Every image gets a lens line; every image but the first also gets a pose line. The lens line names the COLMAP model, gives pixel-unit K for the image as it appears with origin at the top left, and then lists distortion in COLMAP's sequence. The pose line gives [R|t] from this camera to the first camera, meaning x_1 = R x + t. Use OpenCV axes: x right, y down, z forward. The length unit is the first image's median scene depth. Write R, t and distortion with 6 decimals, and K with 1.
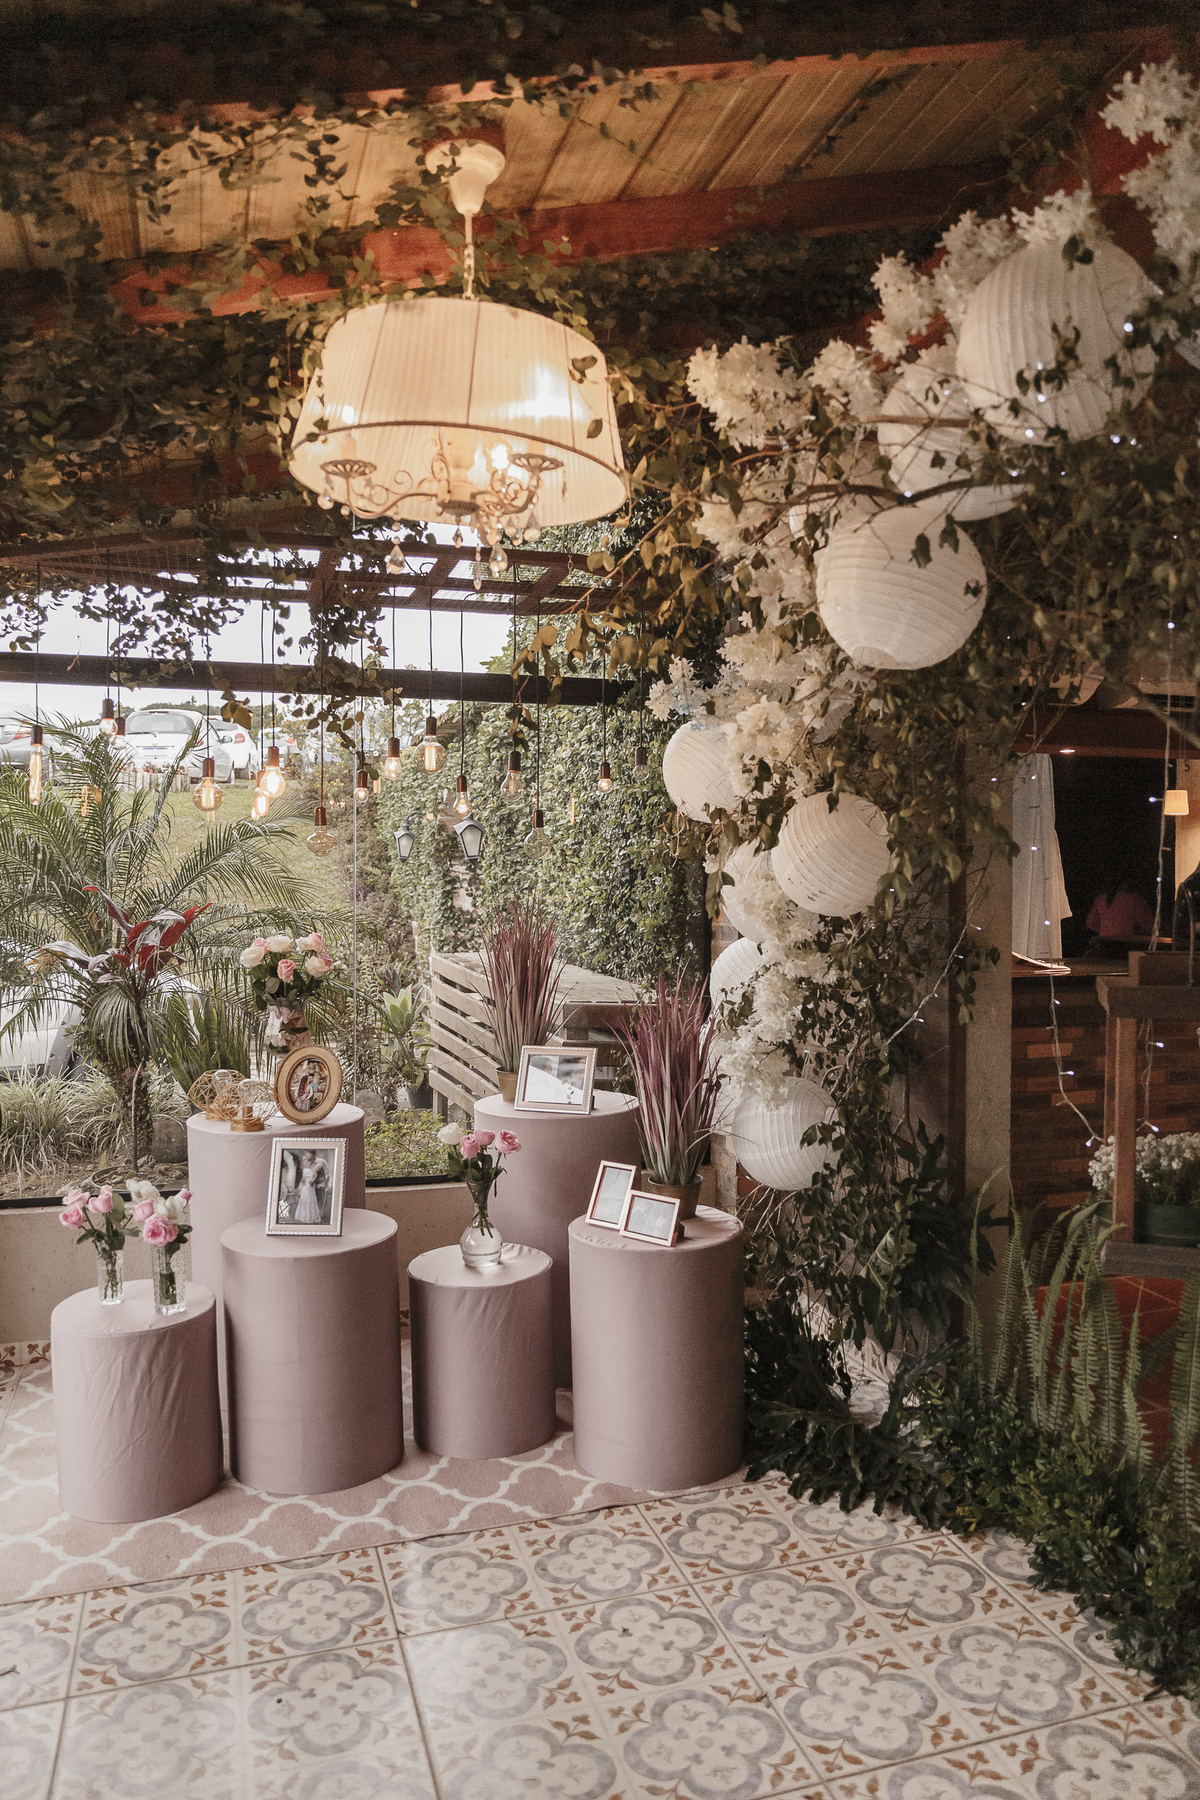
lens RADIAL K [[1276.4, 0, 592.1], [0, 1276.4, 900.1], [0, 0, 1]] dist [-0.014547, -0.000900]
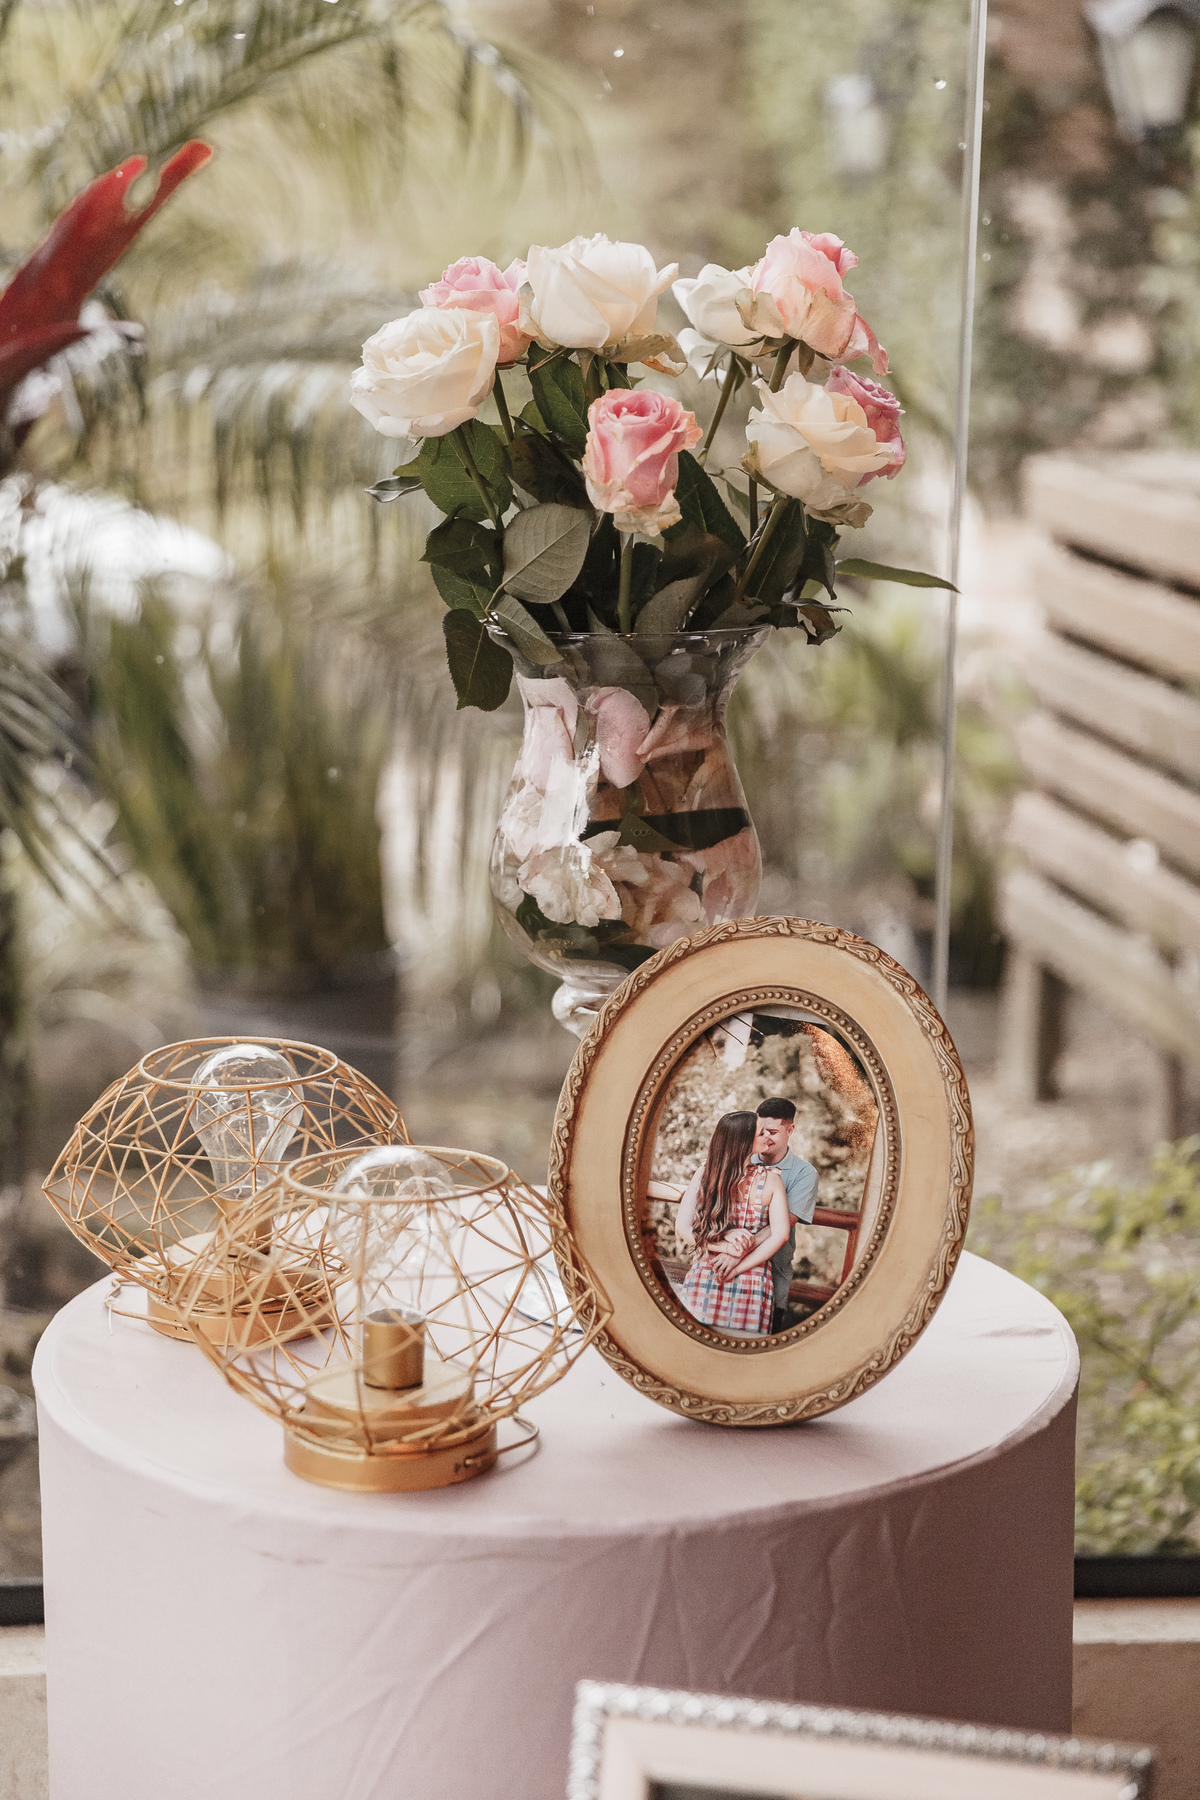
lens RADIAL K [[3460.3, 0, 600.1], [0, 3460.3, 898.5], [0, 0, 1]] dist [0.031564, 0.000000]
pose [[0.979428, 0.046334, -0.196404, -0.155485], [-0.014463, 0.986898, 0.160695, 0.039536], [0.201277, -0.154548, 0.967266, 0.568725]]
